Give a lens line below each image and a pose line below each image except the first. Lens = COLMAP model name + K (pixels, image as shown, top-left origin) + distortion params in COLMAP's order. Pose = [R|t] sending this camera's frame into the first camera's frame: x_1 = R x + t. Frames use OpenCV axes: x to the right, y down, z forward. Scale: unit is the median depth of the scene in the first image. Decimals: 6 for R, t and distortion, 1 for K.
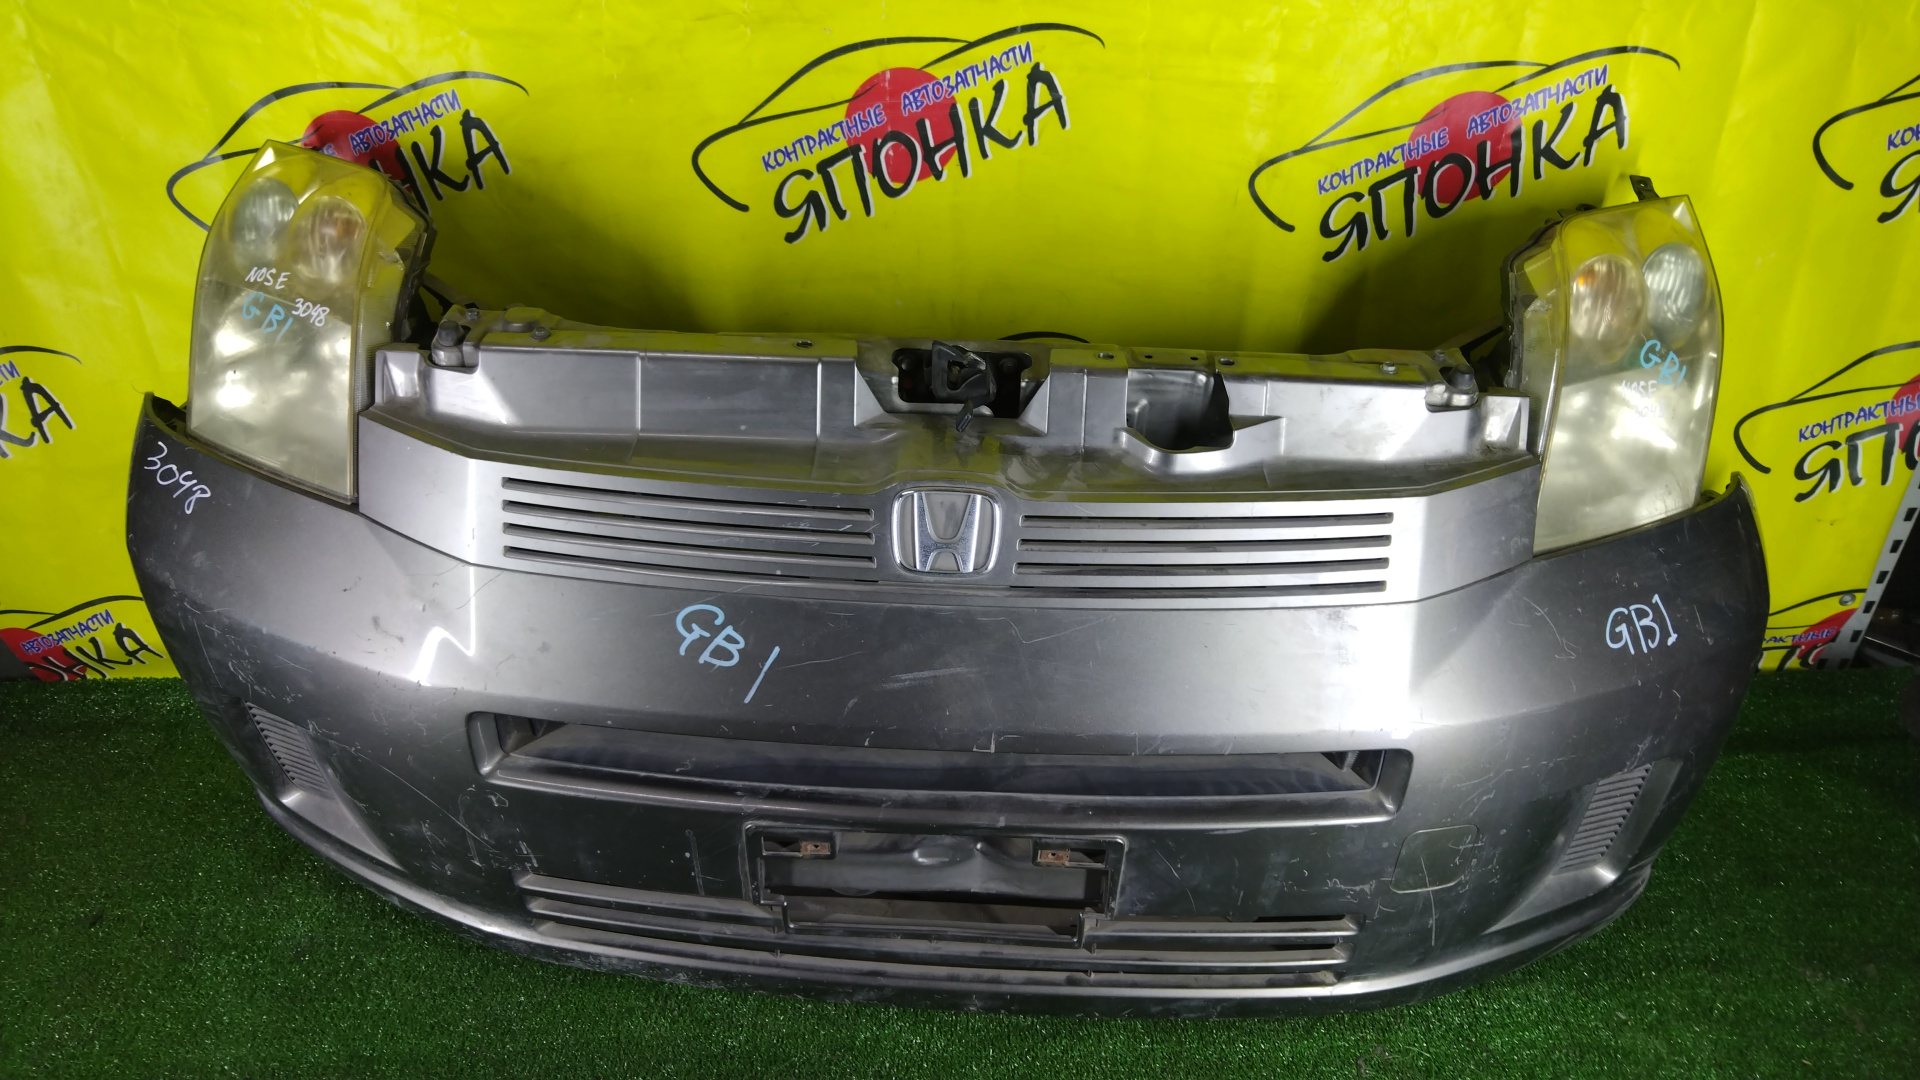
lens RADIAL K [[1313.3, 0, 967.2], [0, 1313.3, 531.0], [0, 0, 1]] dist [-0.018748, 0.019960]
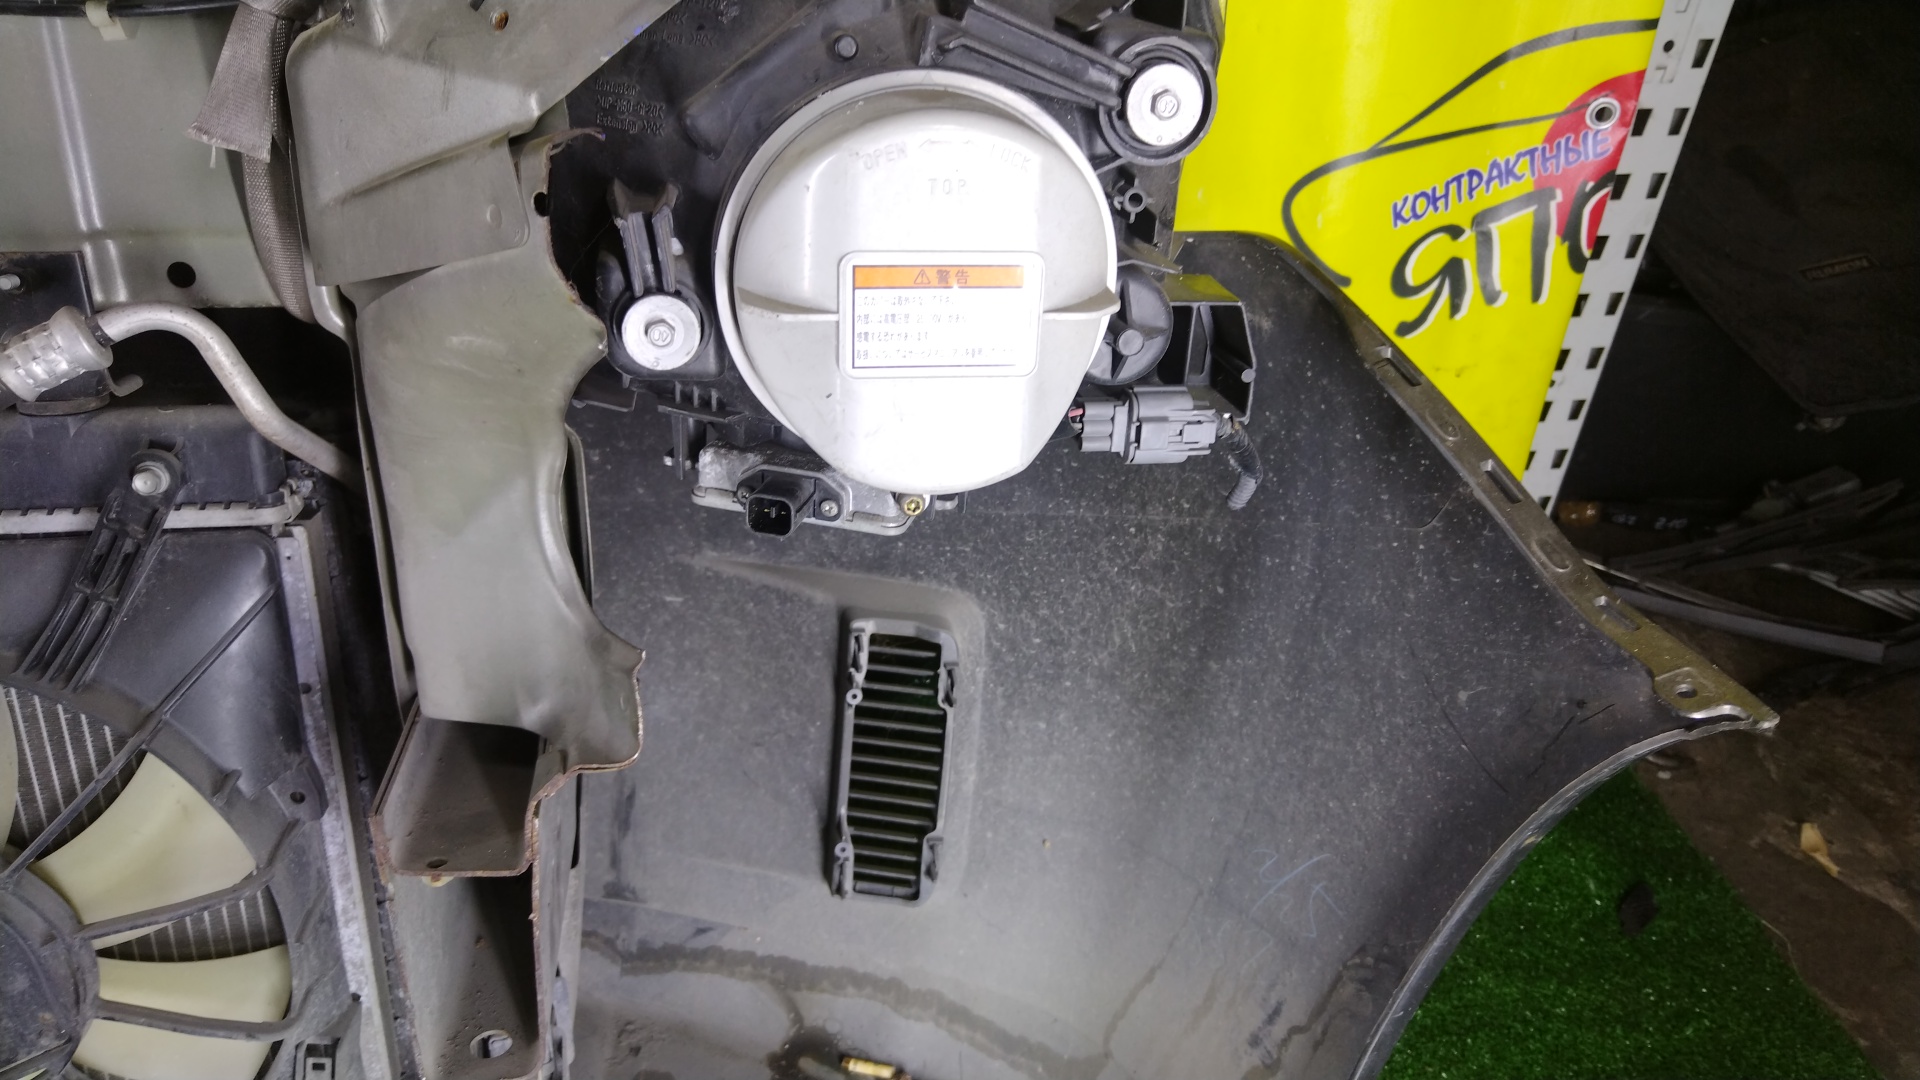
lens RADIAL K [[1342.7, 0, 962.7], [0, 1342.7, 524.6], [0, 0, 1]] dist [-0.021464, 0.002021]
pose [[0.989824, -0.044843, 0.135045, 0.420435], [0.035211, 0.996718, 0.072887, 0.012195], [-0.137870, -0.067390, 0.988155, 0.511458]]
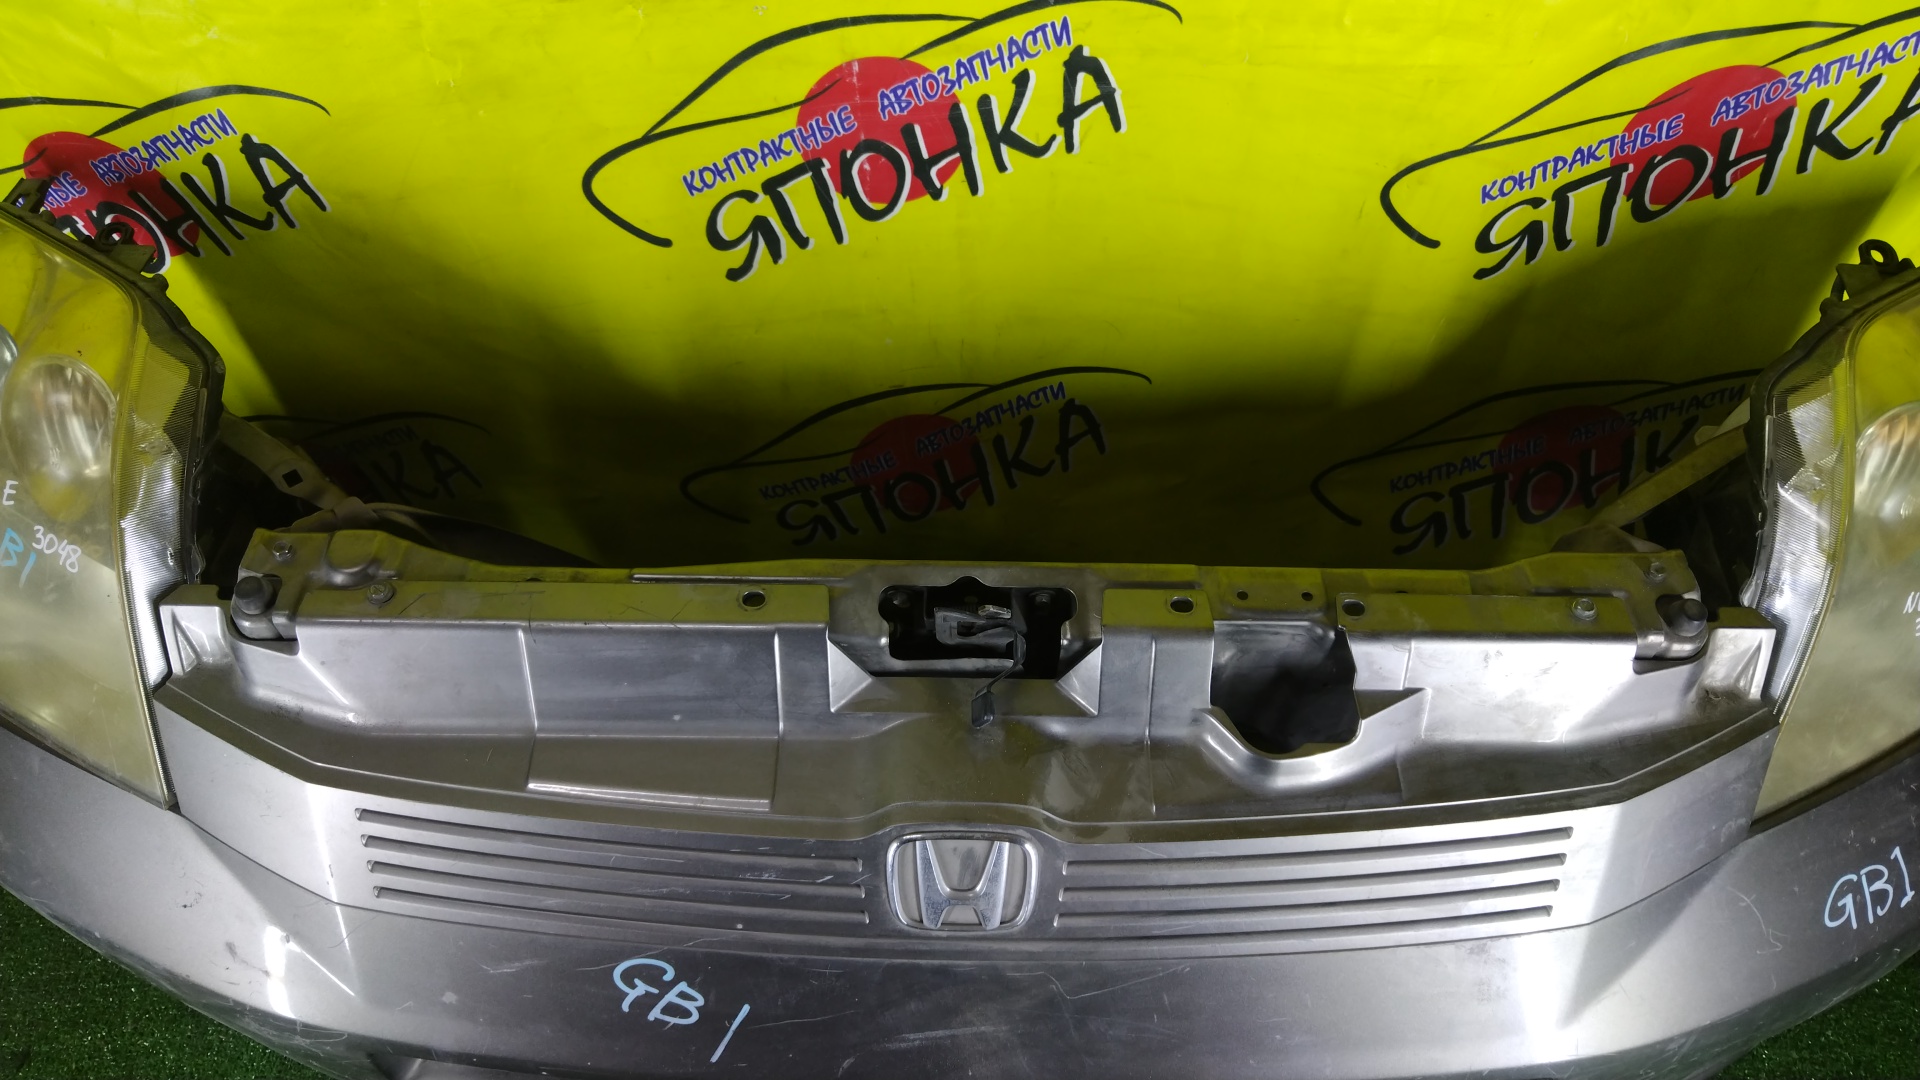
lens RADIAL K [[1313.3, 0, 967.2], [0, 1313.3, 531.0], [0, 0, 1]] dist [-0.018748, 0.019960]
pose [[0.999581, -0.021444, -0.019432, 0.004337], [0.026511, 0.947783, 0.317813, -0.332753], [0.011602, -0.318195, 0.947954, 0.289231]]
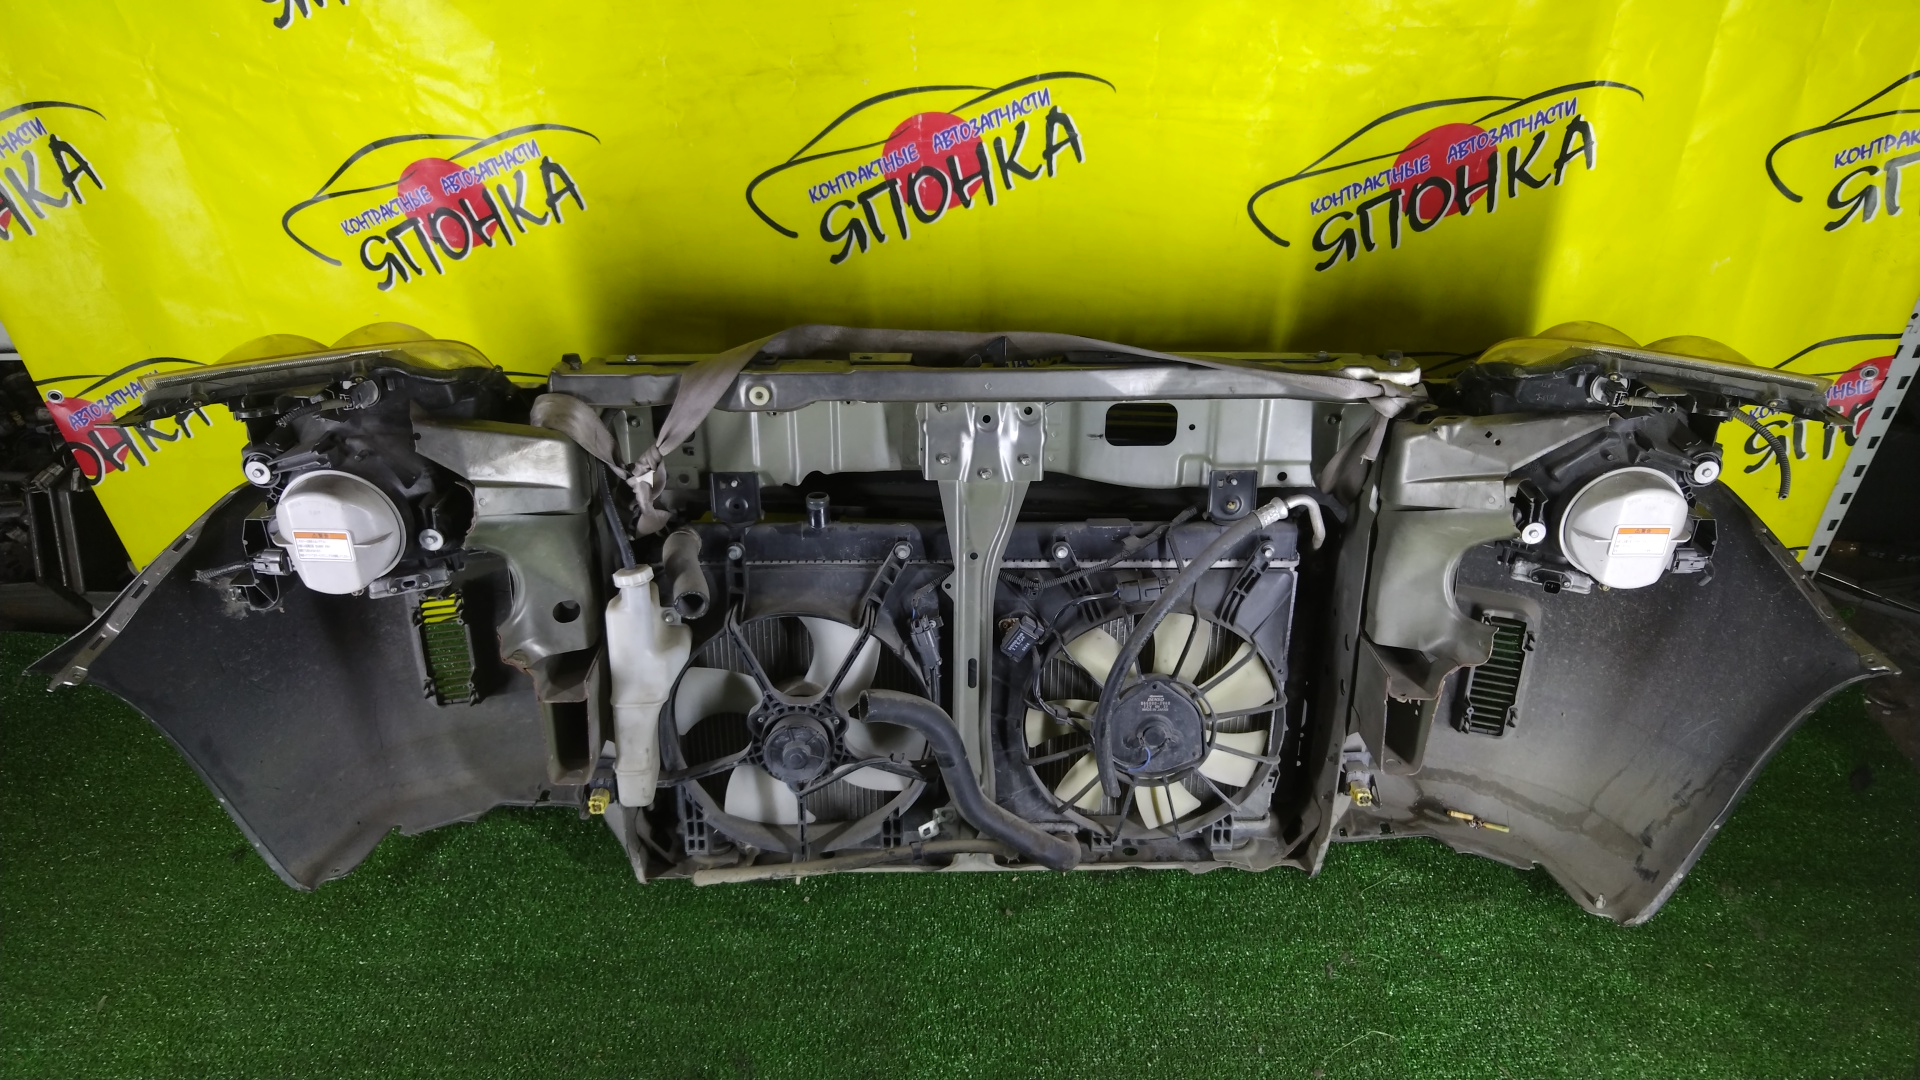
lens RADIAL K [[1313.3, 0, 967.2], [0, 1313.3, 531.0], [0, 0, 1]] dist [-0.018748, 0.019960]
pose [[0.999549, -0.009139, -0.028602, 0.007807], [0.012583, 0.992371, 0.122641, -0.136271], [0.027263, -0.122946, 0.992039, -0.142480]]
